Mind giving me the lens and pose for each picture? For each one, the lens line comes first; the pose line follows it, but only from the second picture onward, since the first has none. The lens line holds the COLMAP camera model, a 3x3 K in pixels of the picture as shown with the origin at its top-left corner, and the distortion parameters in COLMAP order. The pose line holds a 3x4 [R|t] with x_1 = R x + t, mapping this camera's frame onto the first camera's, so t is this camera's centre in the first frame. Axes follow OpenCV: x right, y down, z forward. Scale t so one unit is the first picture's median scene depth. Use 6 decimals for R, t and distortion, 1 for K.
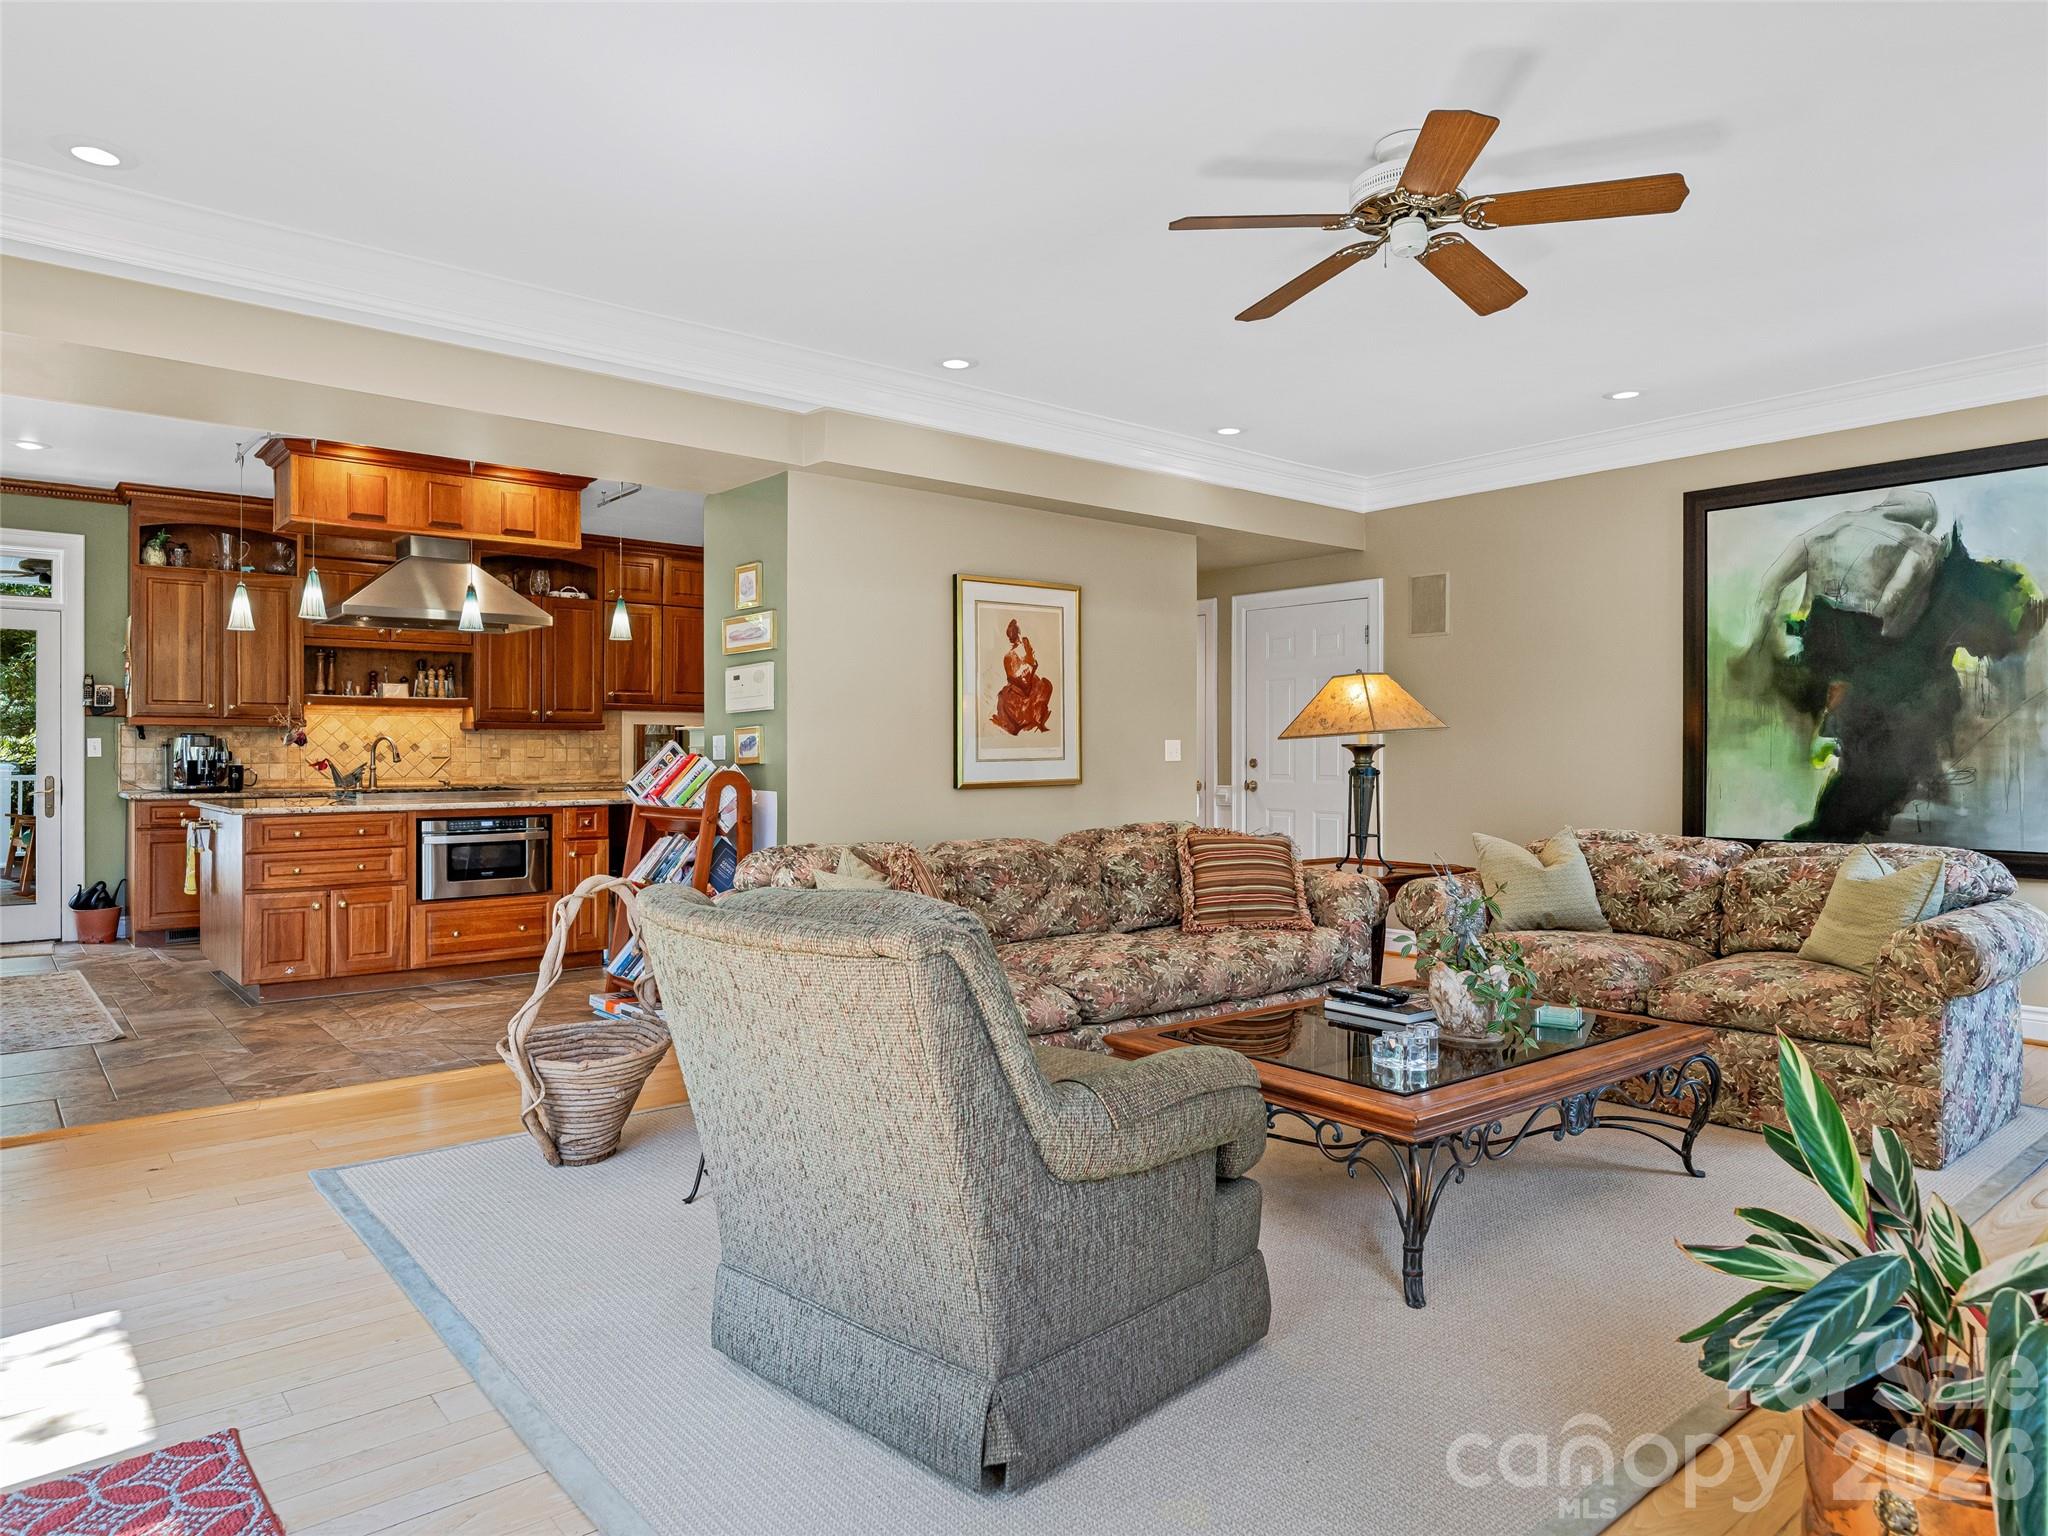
lens RADIAL K [[1251.4, 0, 1021.2], [0, 1251.4, 759.3], [0, 0, 1]] dist [-0.004119, 0.001529]
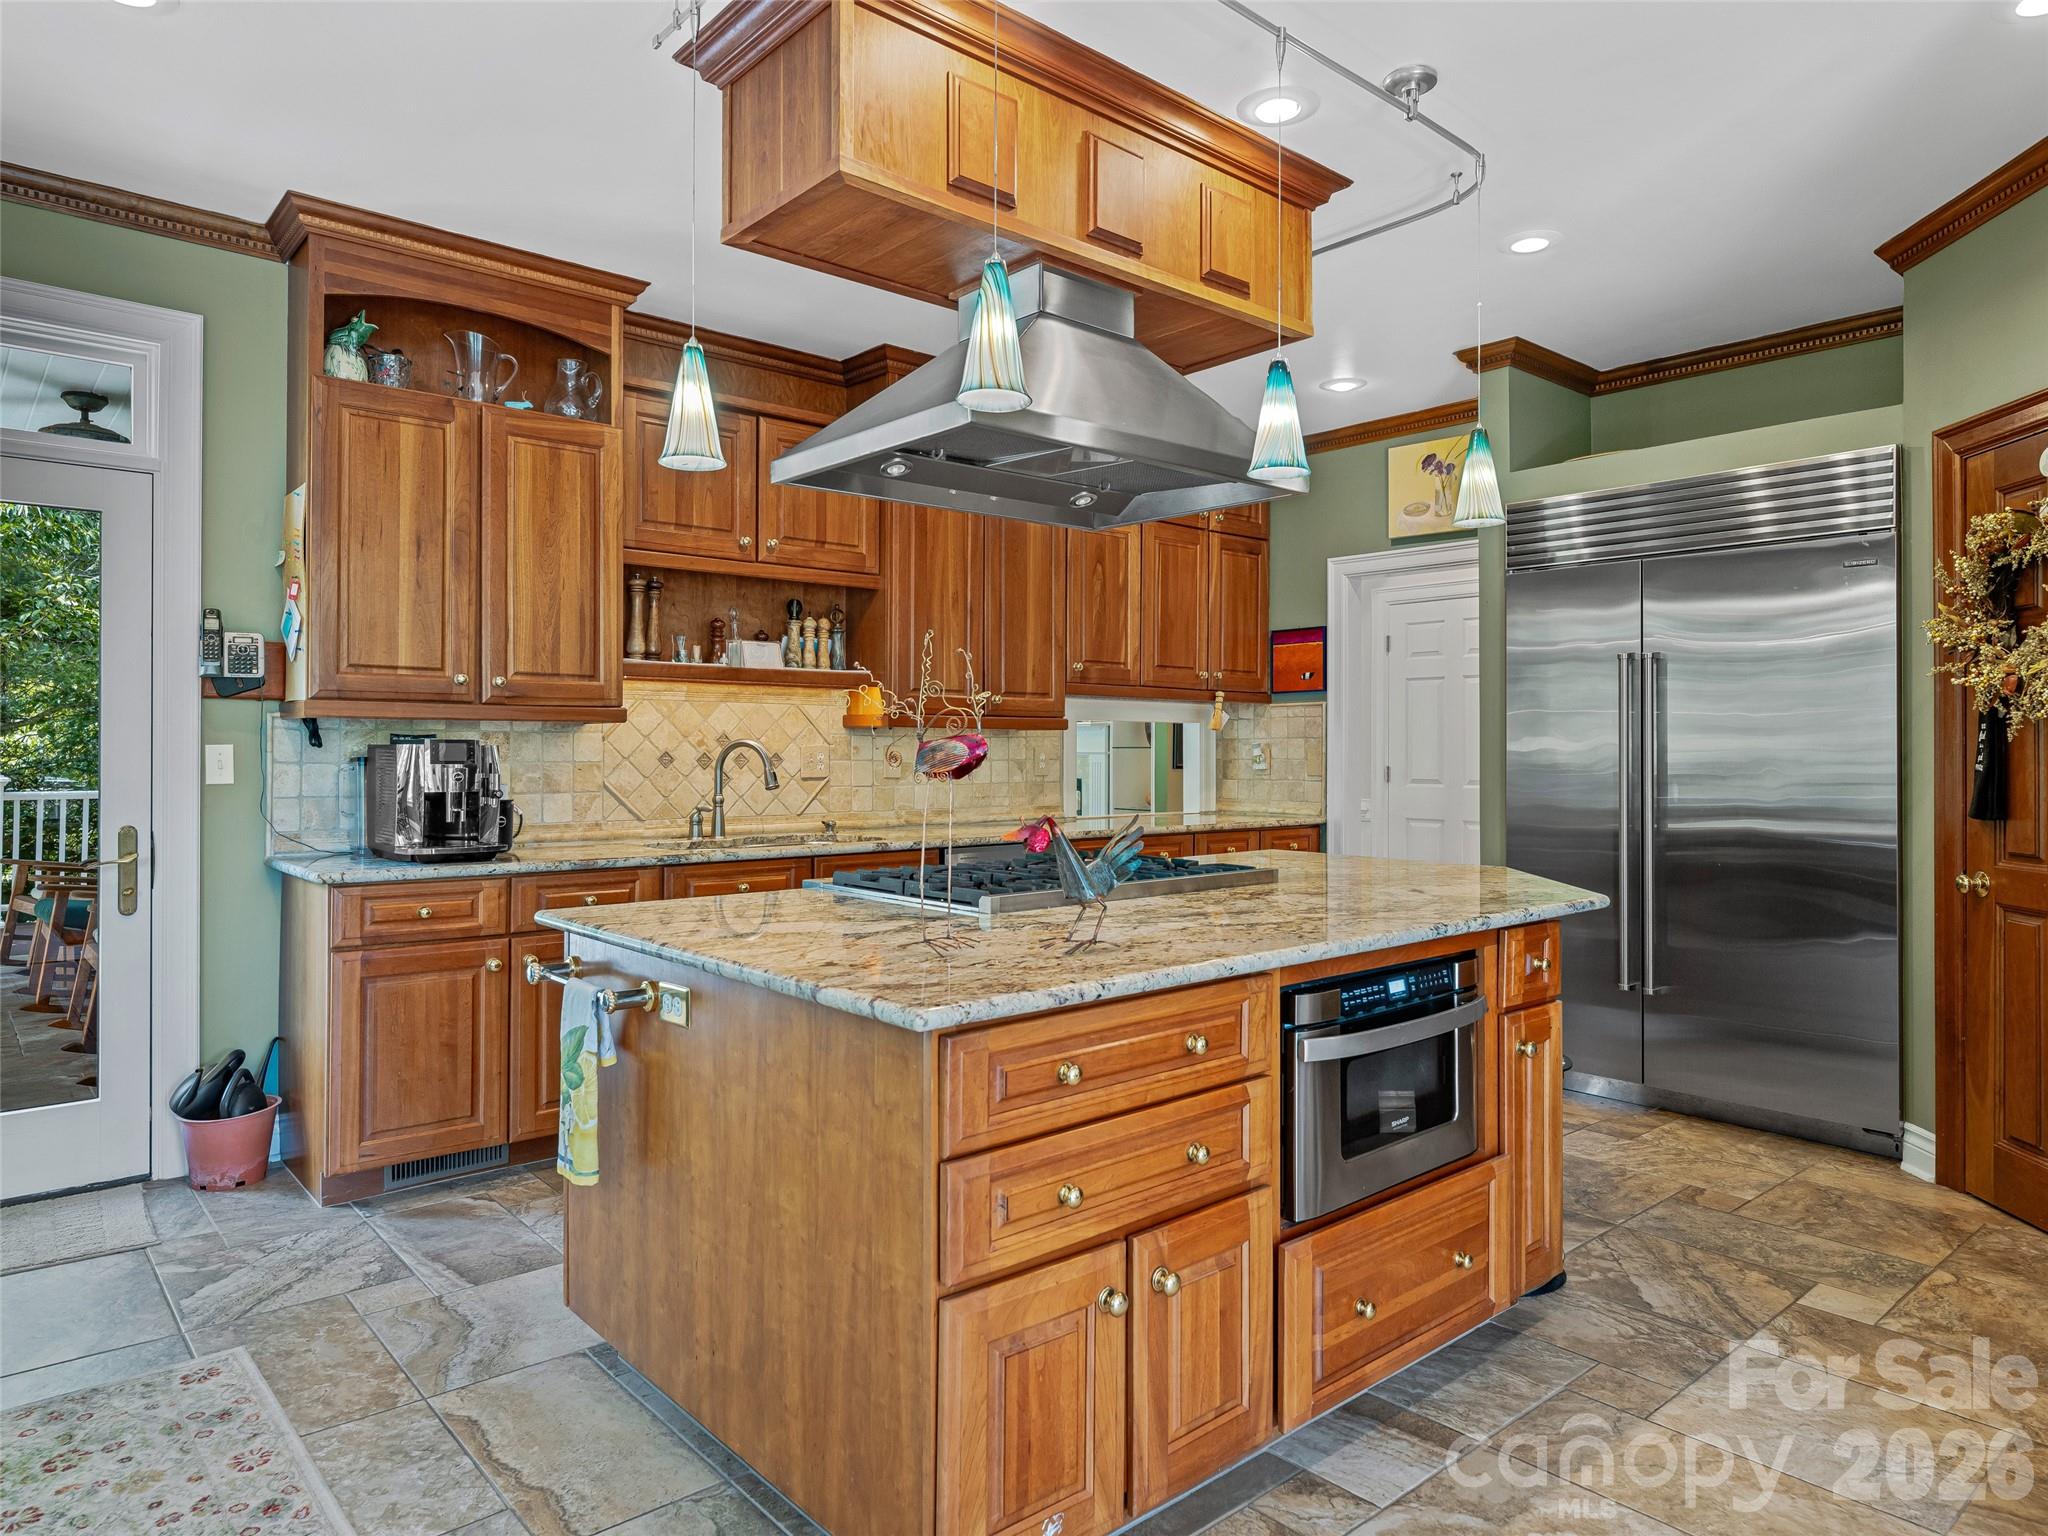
lens RADIAL K [[1251.4, 0, 1026.3], [0, 1251.4, 751.4], [0, 0, 1]] dist [-0.004119, 0.001529]
pose [[0.999813, 0.002633, 0.019134, -0.443071], [-0.002535, 0.999984, -0.005152, -0.012551], [-0.019147, 0.005103, 0.999804, 0.517648]]
